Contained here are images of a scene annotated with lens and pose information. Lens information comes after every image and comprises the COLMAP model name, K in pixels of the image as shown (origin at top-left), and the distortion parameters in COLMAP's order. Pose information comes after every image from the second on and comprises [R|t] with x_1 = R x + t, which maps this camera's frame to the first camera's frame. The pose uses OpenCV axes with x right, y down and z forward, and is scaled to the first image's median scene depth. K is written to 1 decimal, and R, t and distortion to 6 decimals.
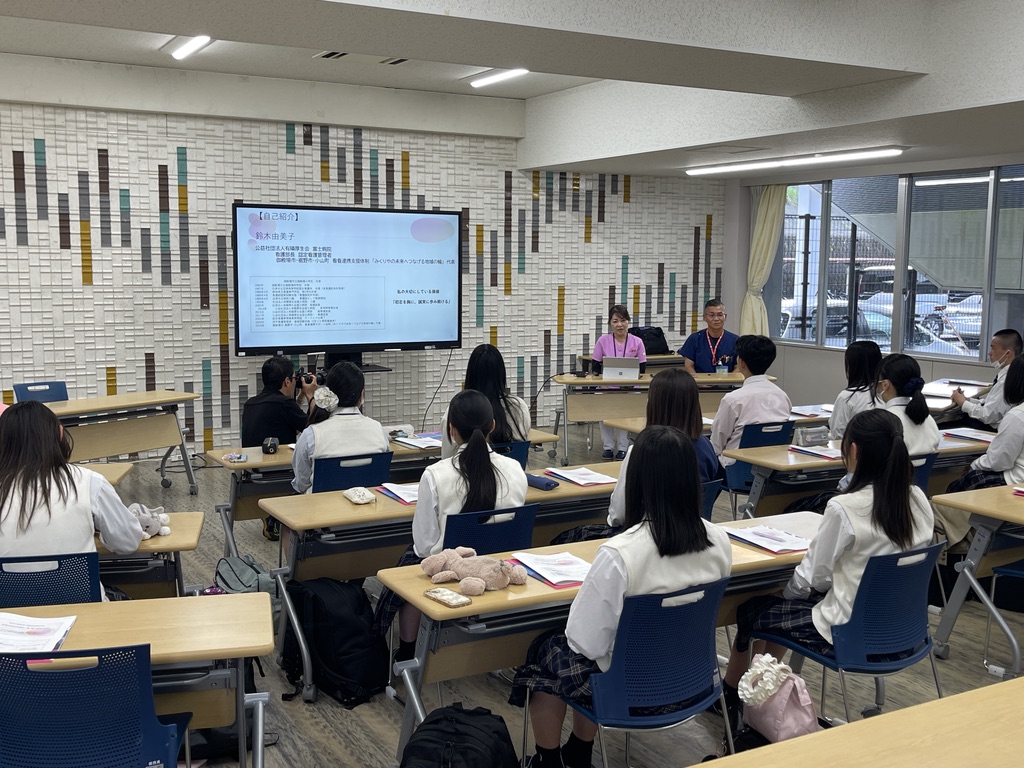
lens RADIAL K [[1114.5, 0, 508.3], [0, 1114.5, 394.6], [0, 0, 1]] dist [0.060194, 0.000000]
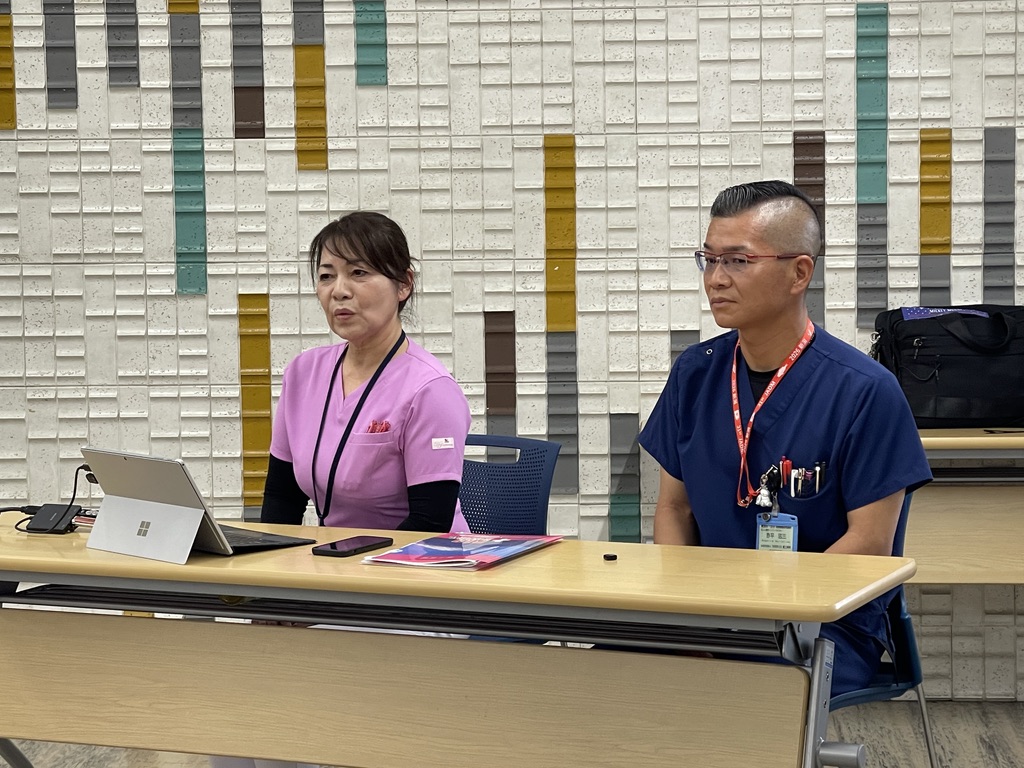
lens RADIAL K [[3367.3, 0, 507.3], [0, 3367.3, 383.7], [0, 0, 1]] dist [0.183612, 0.000000]
pose [[0.851235, 0.038647, -0.523359, 0.461091], [-0.044324, 0.999016, 0.001679, -0.046563], [0.522909, 0.021768, 0.852111, 0.387831]]
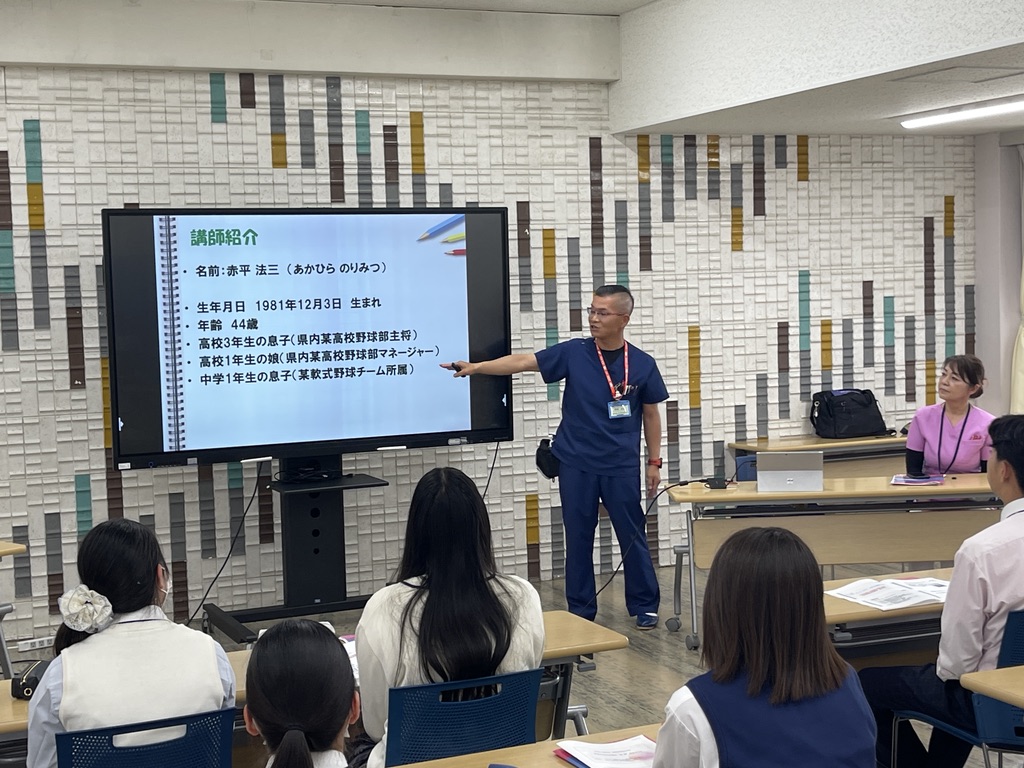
lens RADIAL K [[1594.3, 0, 520.4], [0, 1594.3, 392.7], [0, 0, 1]] dist [0.090533, 0.000000]
pose [[0.994307, -0.030227, -0.102174, 0.044629], [0.024985, 0.998324, -0.052194, -0.021949], [0.103581, 0.049344, 0.993396, 0.164559]]
